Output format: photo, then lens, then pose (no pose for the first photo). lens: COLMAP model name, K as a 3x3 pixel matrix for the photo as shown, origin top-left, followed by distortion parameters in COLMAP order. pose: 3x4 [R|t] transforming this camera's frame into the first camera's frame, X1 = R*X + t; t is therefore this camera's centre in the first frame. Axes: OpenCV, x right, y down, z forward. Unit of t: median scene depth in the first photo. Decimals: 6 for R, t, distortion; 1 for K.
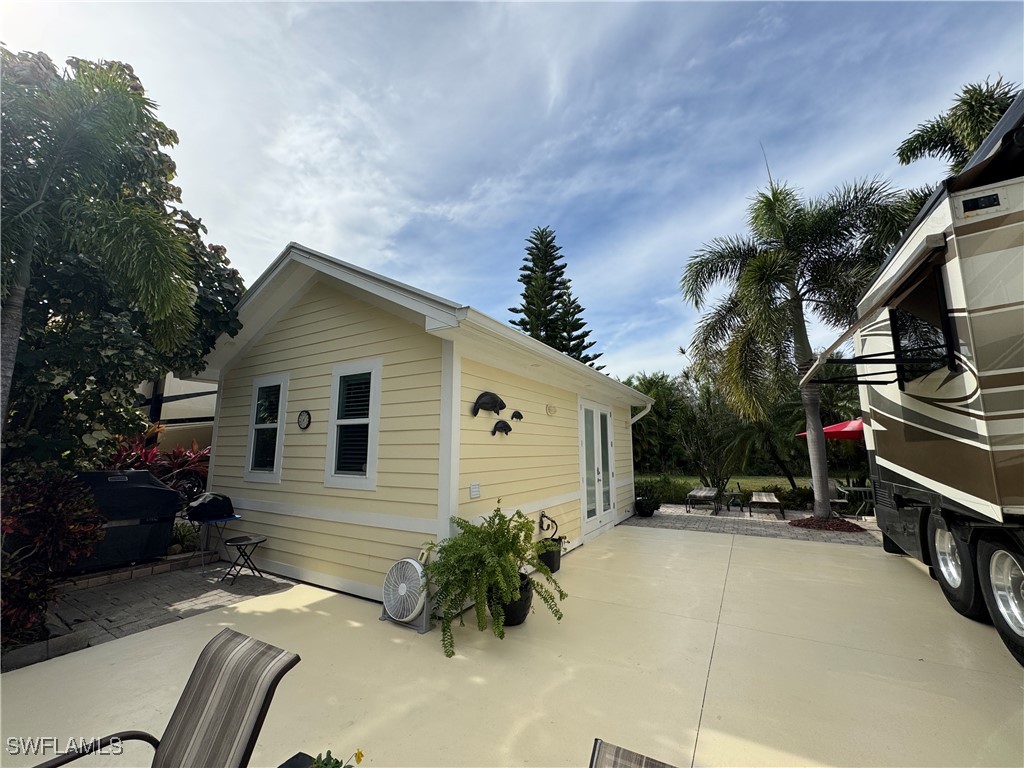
lens RADIAL K [[407.5, 0, 508.2], [0, 407.5, 384.5], [0, 0, 1]] dist [-0.003363, -0.000158]
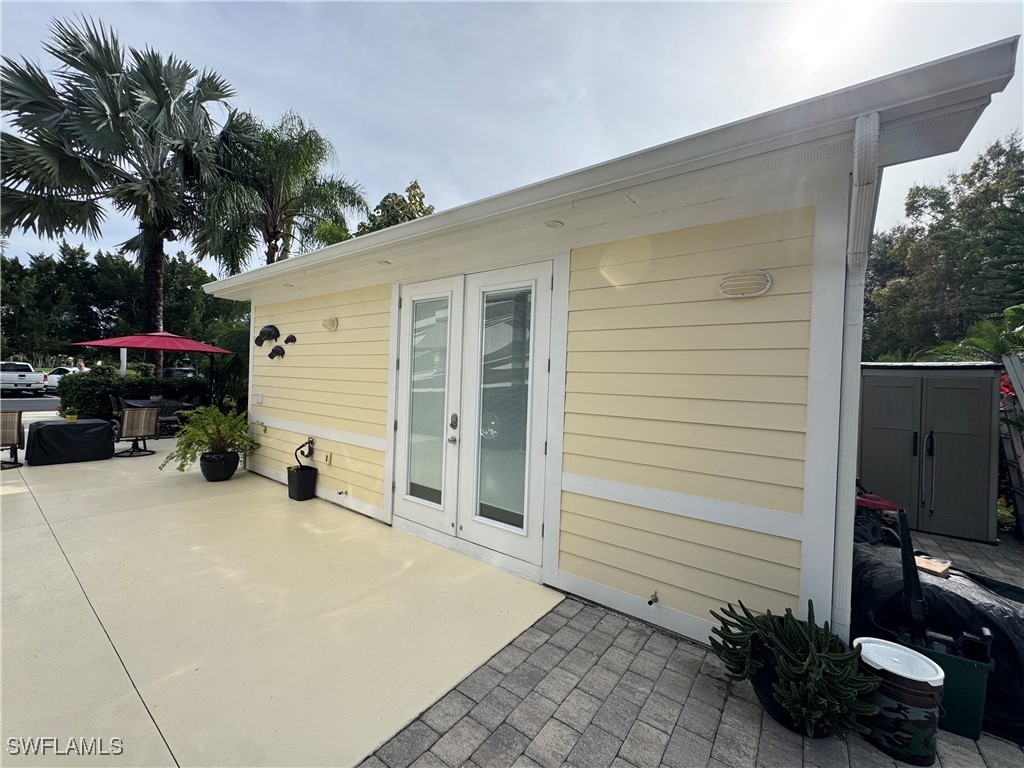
lens RADIAL K [[412.8, 0, 505.1], [0, 412.8, 384.3], [0, 0, 1]] dist [0.000381, 0.000362]
pose [[-0.118292, 0.003329, -0.992973, 0.774295], [0.116110, 0.993181, -0.010503, 0.201822], [0.986167, -0.116537, -0.117872, 1.249717]]
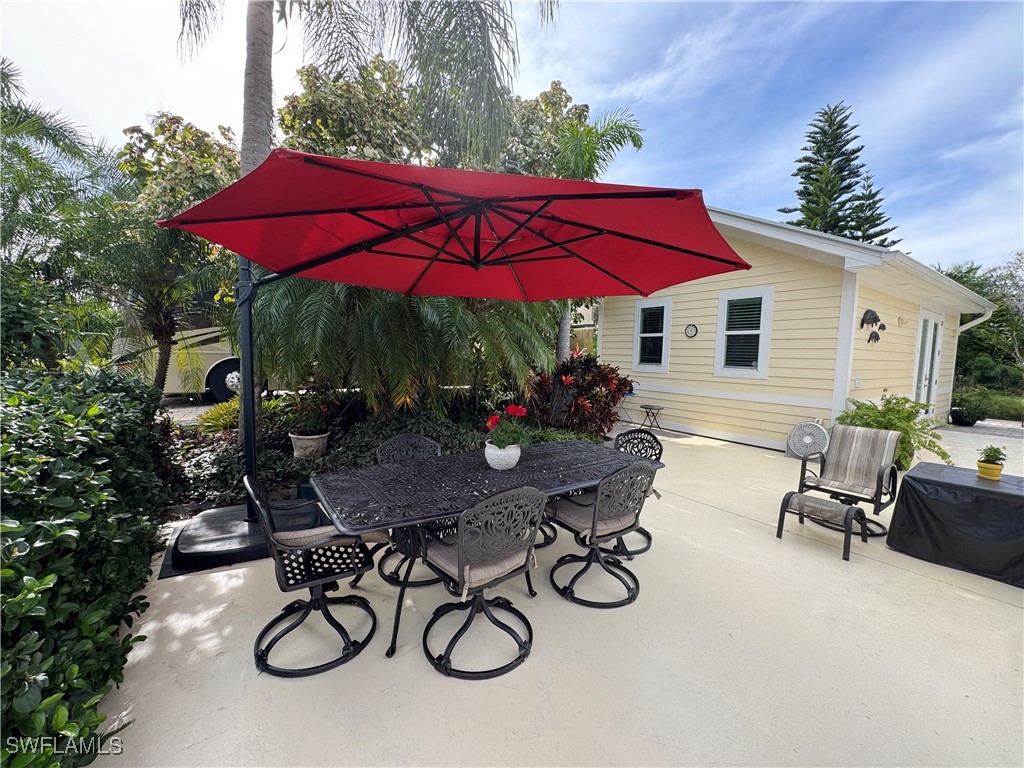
lens RADIAL K [[406.5, 0, 509.1], [0, 406.5, 383.7], [0, 0, 1]] dist [-0.002389, -0.000251]
pose [[0.903382, 0.053945, -0.425430, -0.350572], [0.043151, 0.975586, 0.215335, -0.052818], [0.426660, -0.212888, 0.879000, -0.450600]]
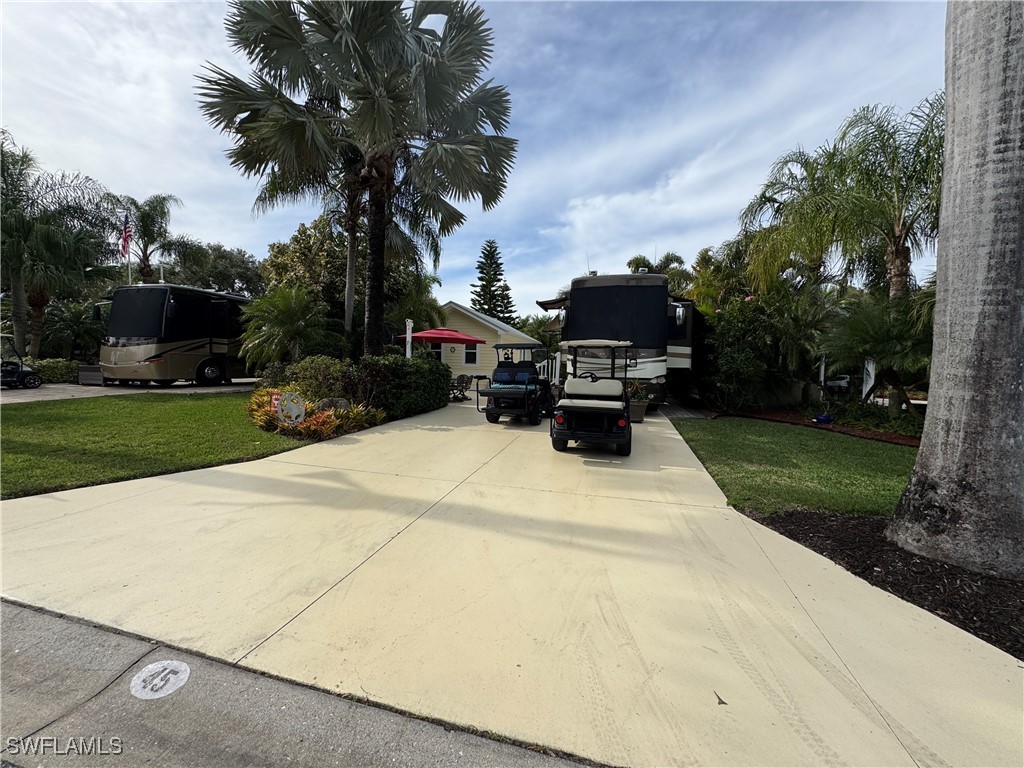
lens RADIAL K [[406.7, 0, 510.5], [0, 406.7, 384.3], [0, 0, 1]] dist [-0.002501, 0.000279]
pose [[0.964041, 0.018017, 0.265142, -0.741195], [-0.070477, 0.979308, 0.189706, -0.263869], [-0.256238, -0.201571, 0.945363, -2.080363]]
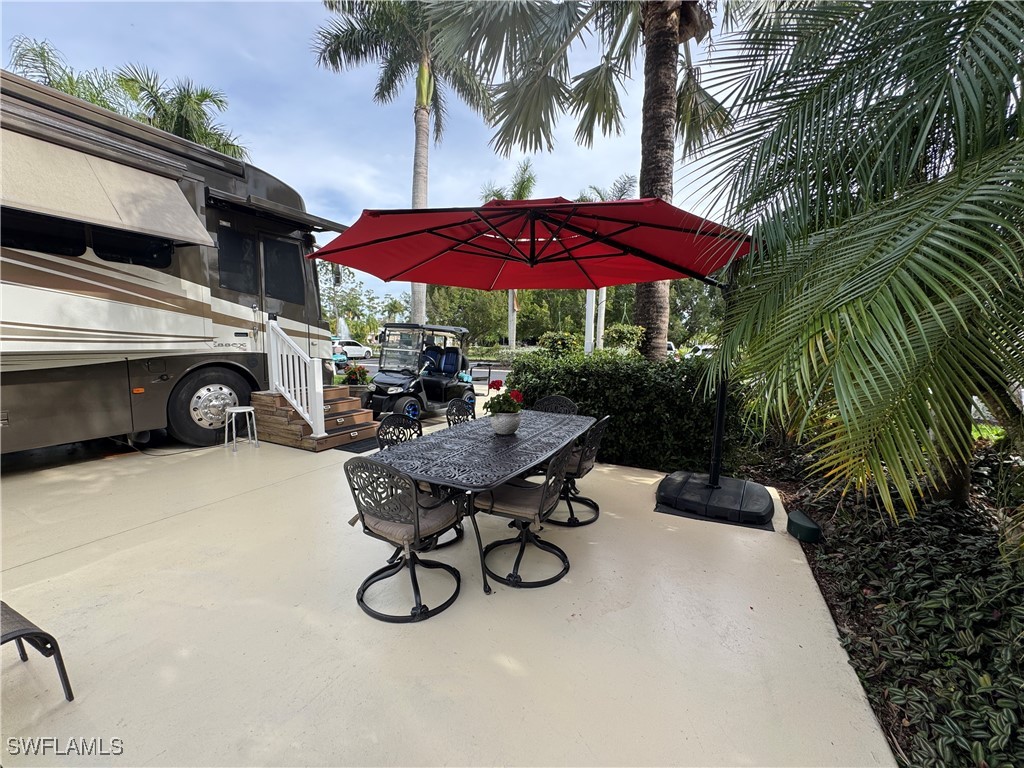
lens RADIAL K [[406.7, 0, 510.5], [0, 406.7, 384.3], [0, 0, 1]] dist [-0.002501, 0.000279]
pose [[-0.997071, -0.008071, -0.076057, -0.487292], [-0.004282, 0.998747, -0.049853, 0.075643], [0.076364, -0.049381, -0.995856, 0.332257]]
